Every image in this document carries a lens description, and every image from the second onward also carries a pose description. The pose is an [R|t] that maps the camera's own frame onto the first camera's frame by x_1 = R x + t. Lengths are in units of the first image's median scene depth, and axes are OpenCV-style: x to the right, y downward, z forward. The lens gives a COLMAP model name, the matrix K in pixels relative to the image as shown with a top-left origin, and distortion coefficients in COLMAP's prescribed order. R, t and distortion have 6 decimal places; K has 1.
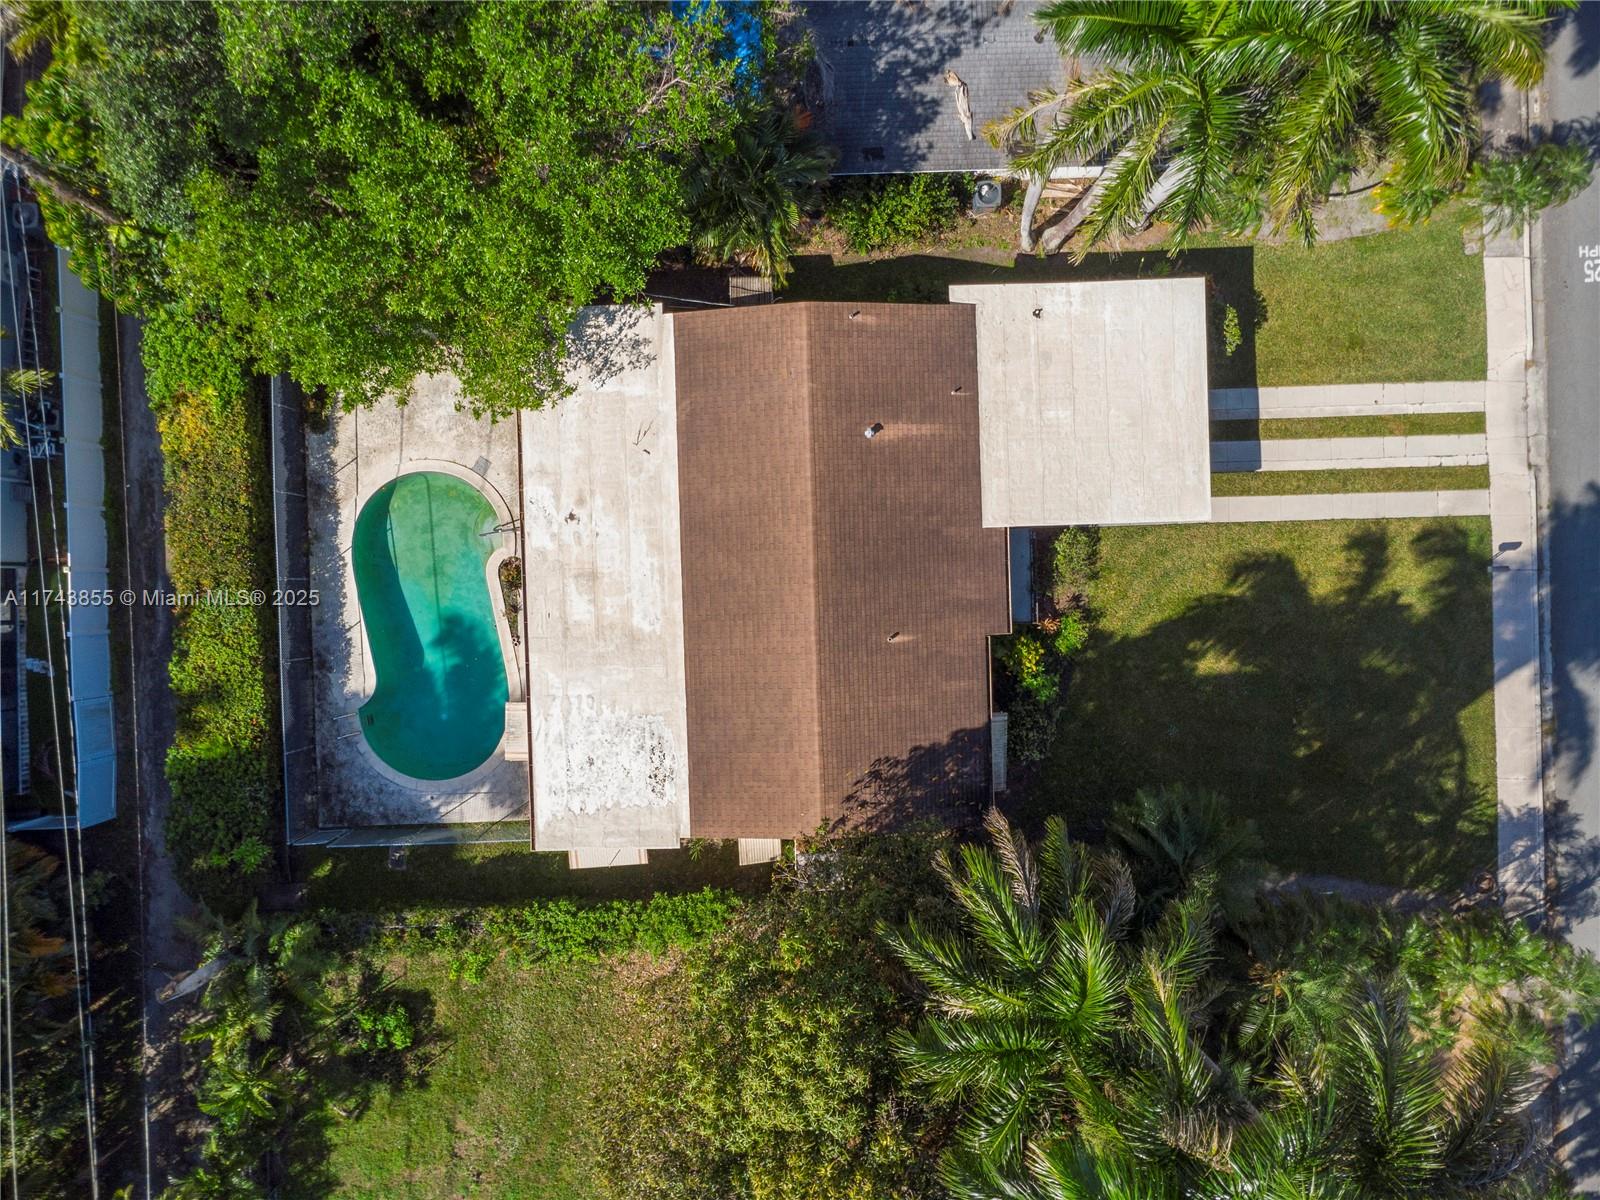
lens RADIAL K [[1159.6, 0, 798.0], [0, 1159.6, 595.4], [0, 0, 1]] dist [0.016215, -0.016373]
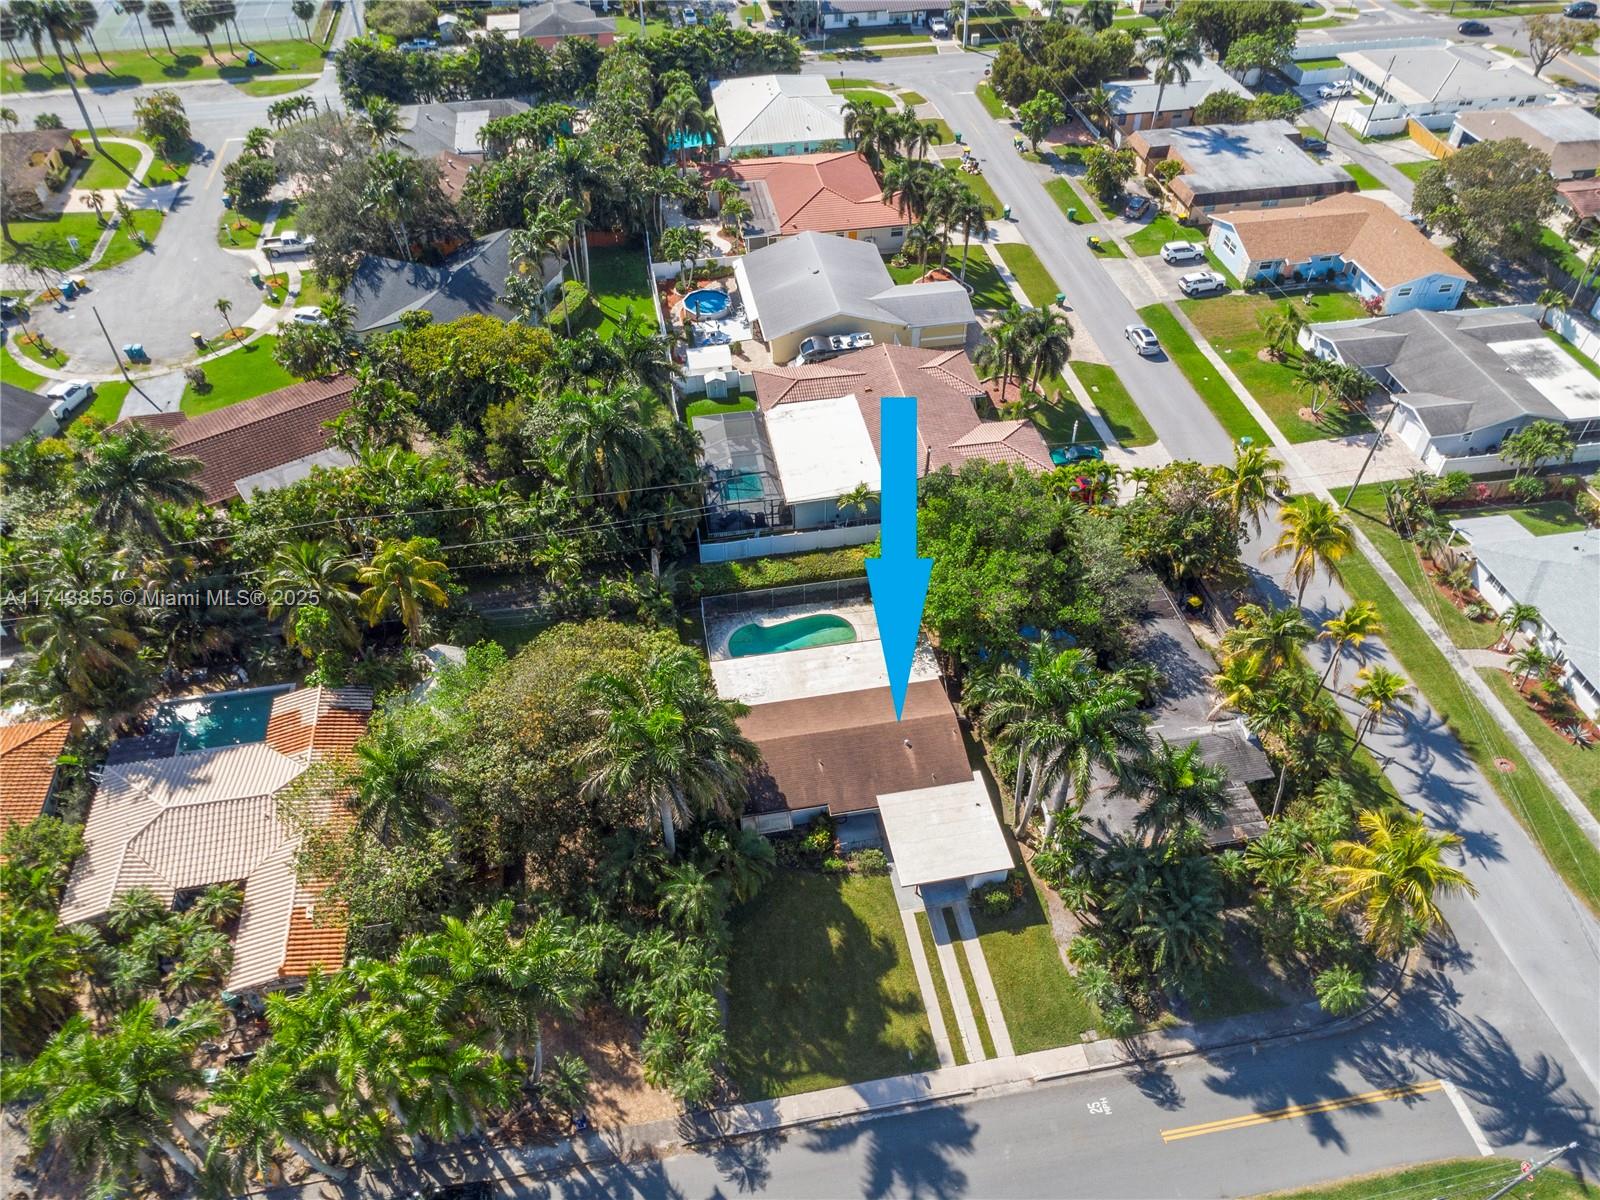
lens RADIAL K [[1159.6, 0, 798.0], [0, 1159.6, 595.4], [0, 0, 1]] dist [0.016215, -0.016373]
pose [[0.146371, 0.691282, -0.707605, 1.319641], [-0.989215, 0.098303, -0.108587, 0.268479], [-0.005504, 0.715867, 0.698215, -0.743640]]
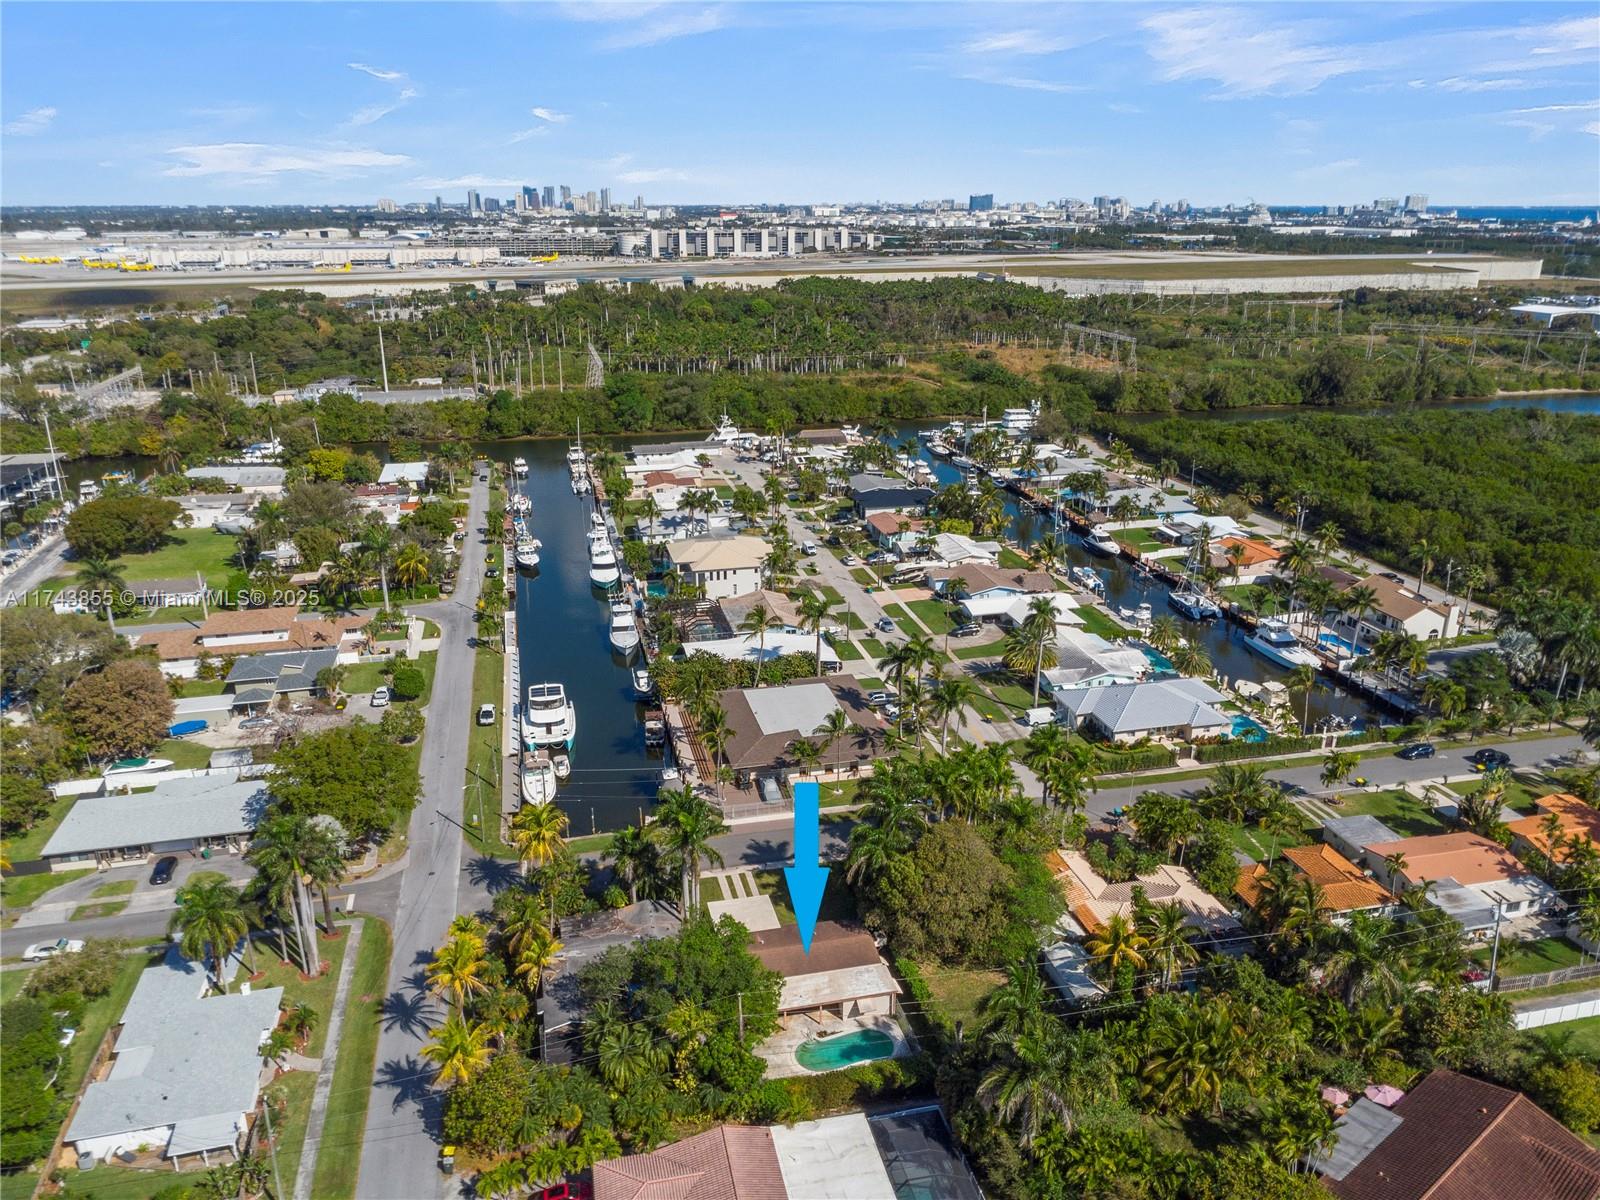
lens RADIAL K [[1159.6, 0, 798.0], [0, 1159.6, 595.4], [0, 0, 1]] dist [0.016215, -0.016373]
pose [[-0.203526, -0.308914, 0.929058, -2.786785], [0.979007, -0.074986, 0.189535, -0.587505], [0.011116, 0.948129, 0.317691, -1.123961]]
